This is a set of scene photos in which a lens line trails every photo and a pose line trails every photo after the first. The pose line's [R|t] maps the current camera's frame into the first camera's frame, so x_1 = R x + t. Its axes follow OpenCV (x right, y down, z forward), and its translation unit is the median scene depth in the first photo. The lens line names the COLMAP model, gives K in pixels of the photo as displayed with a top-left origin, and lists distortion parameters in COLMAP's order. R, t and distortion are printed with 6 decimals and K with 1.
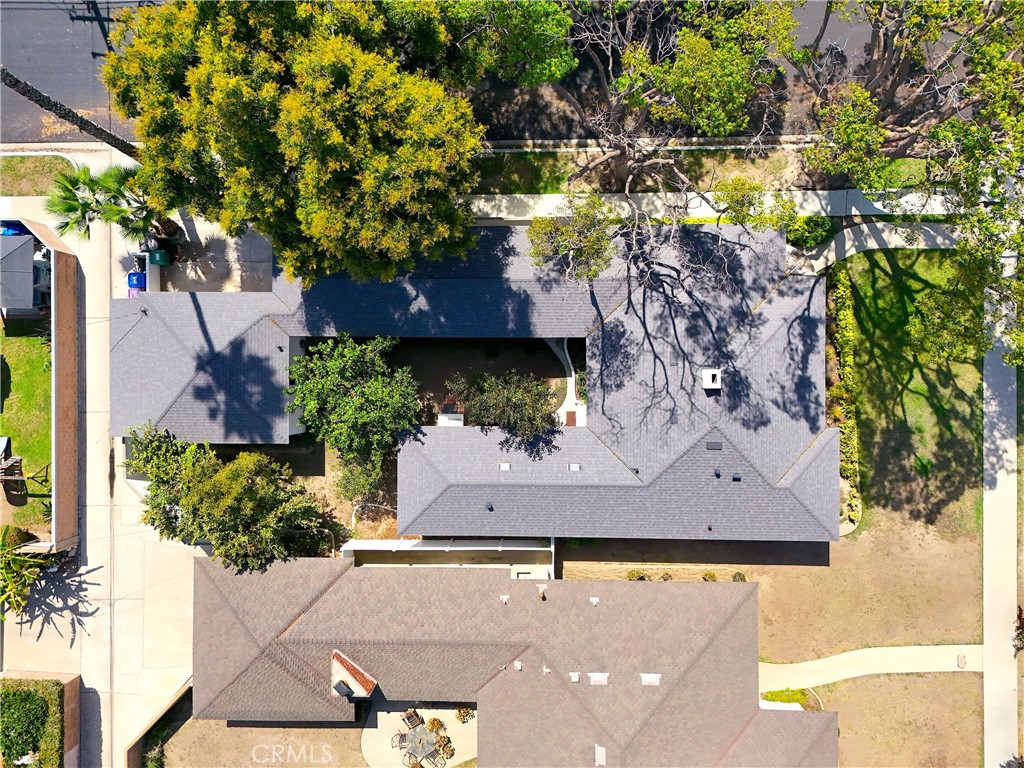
lens RADIAL K [[759.6, 0, 515.9], [0, 759.6, 380.9], [0, 0, 1]] dist [0.050200, -0.037381]
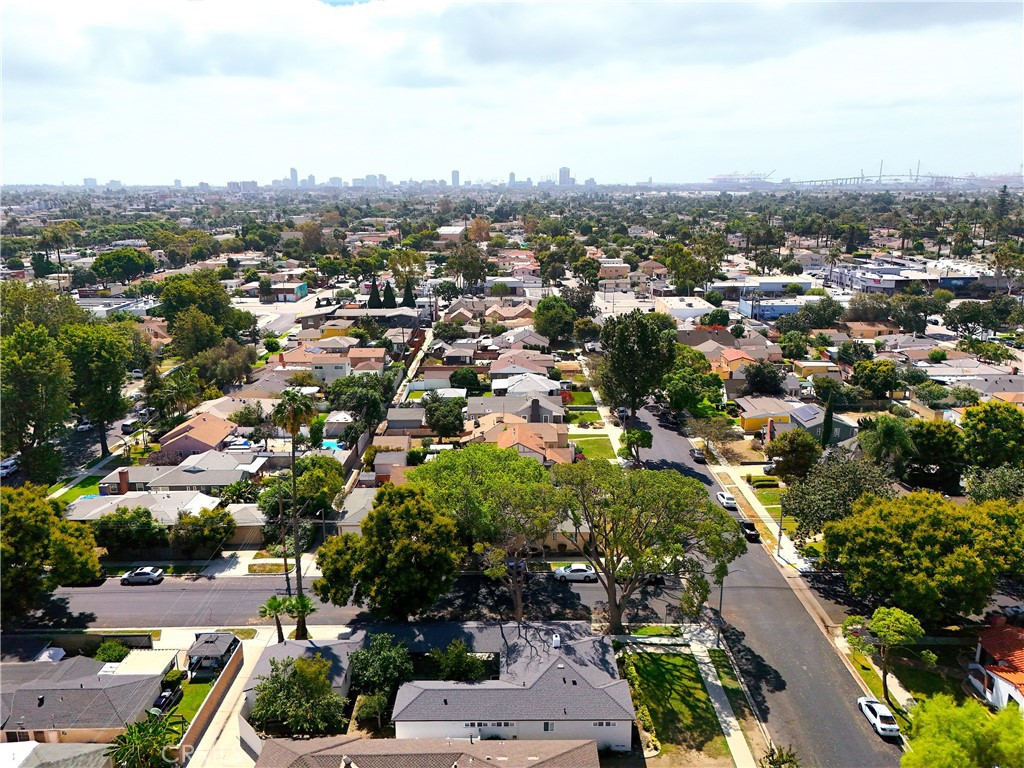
lens RADIAL K [[759.6, 0, 515.9], [0, 759.6, 380.9], [0, 0, 1]] dist [0.050200, -0.037381]
pose [[0.999134, 0.038192, 0.016519, 0.070118], [0.006225, 0.255346, -0.966830, 1.630809], [-0.041143, 0.966095, 0.254887, -0.215943]]
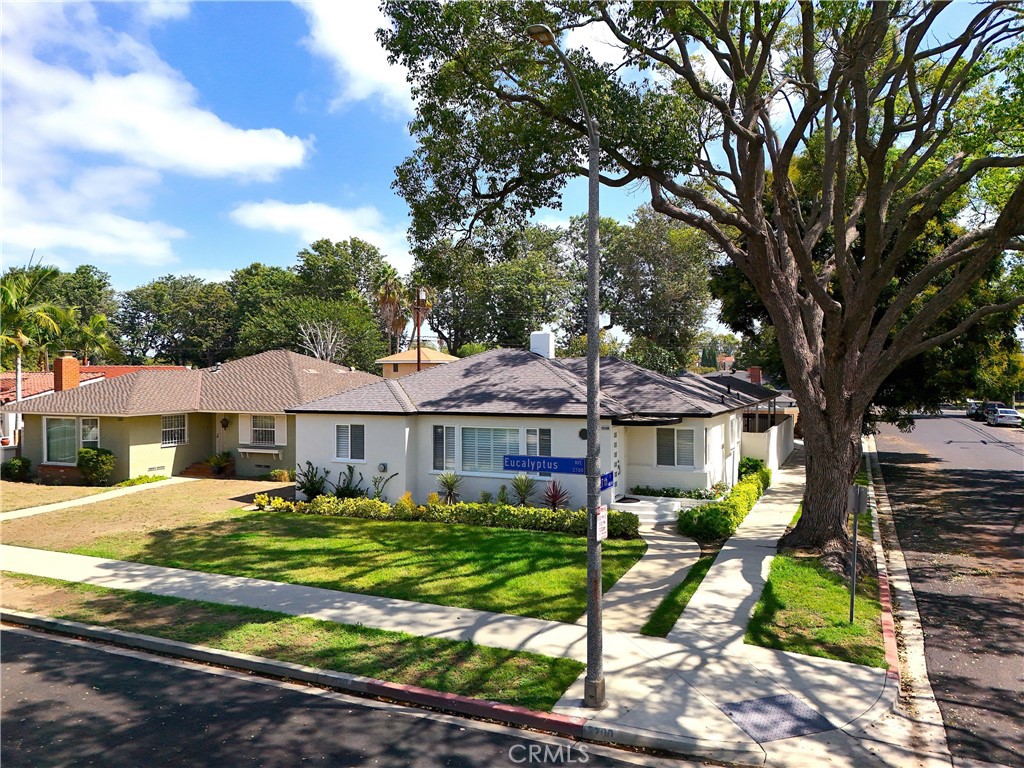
lens RADIAL K [[759.6, 0, 515.9], [0, 759.6, 380.9], [0, 0, 1]] dist [0.050200, -0.037381]
pose [[-0.407711, 0.056291, -0.911374, 0.947903], [-0.912943, -0.005985, 0.408043, -0.297224], [0.017514, 0.998396, 0.053831, 0.861775]]
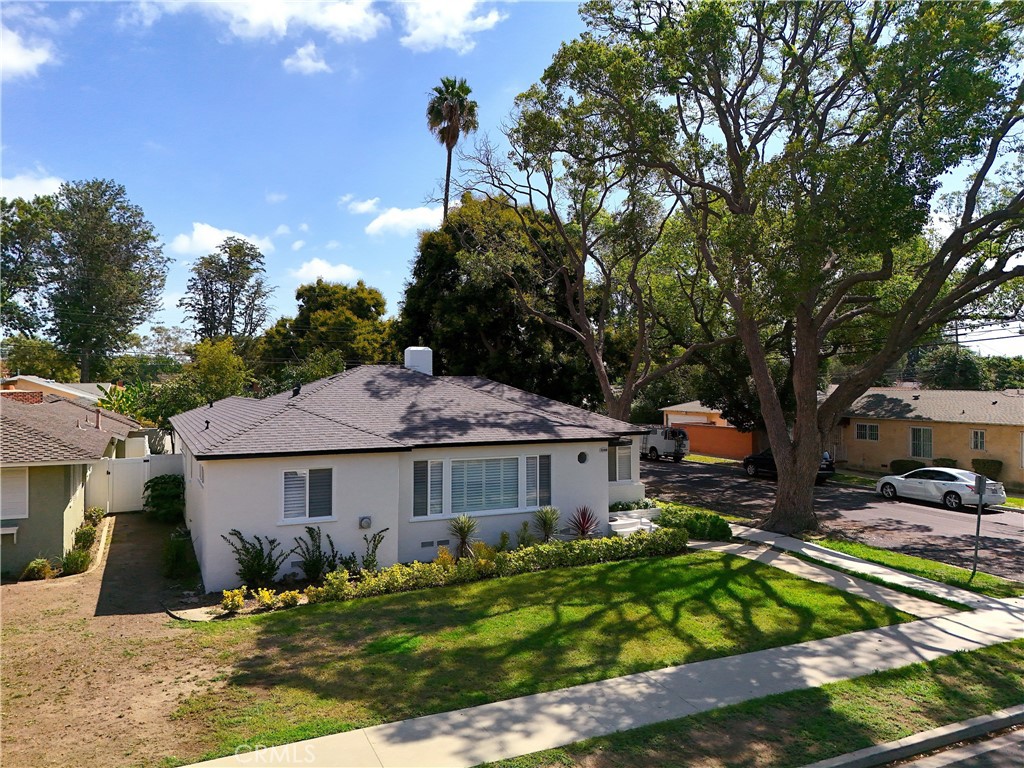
lens RADIAL K [[759.6, 0, 515.9], [0, 759.6, 380.9], [0, 0, 1]] dist [0.050200, -0.037381]
pose [[0.440419, 0.043223, -0.896751, 0.886362], [-0.897487, -0.004833, -0.441014, 0.222690], [-0.023396, 0.999054, 0.036663, 0.856321]]
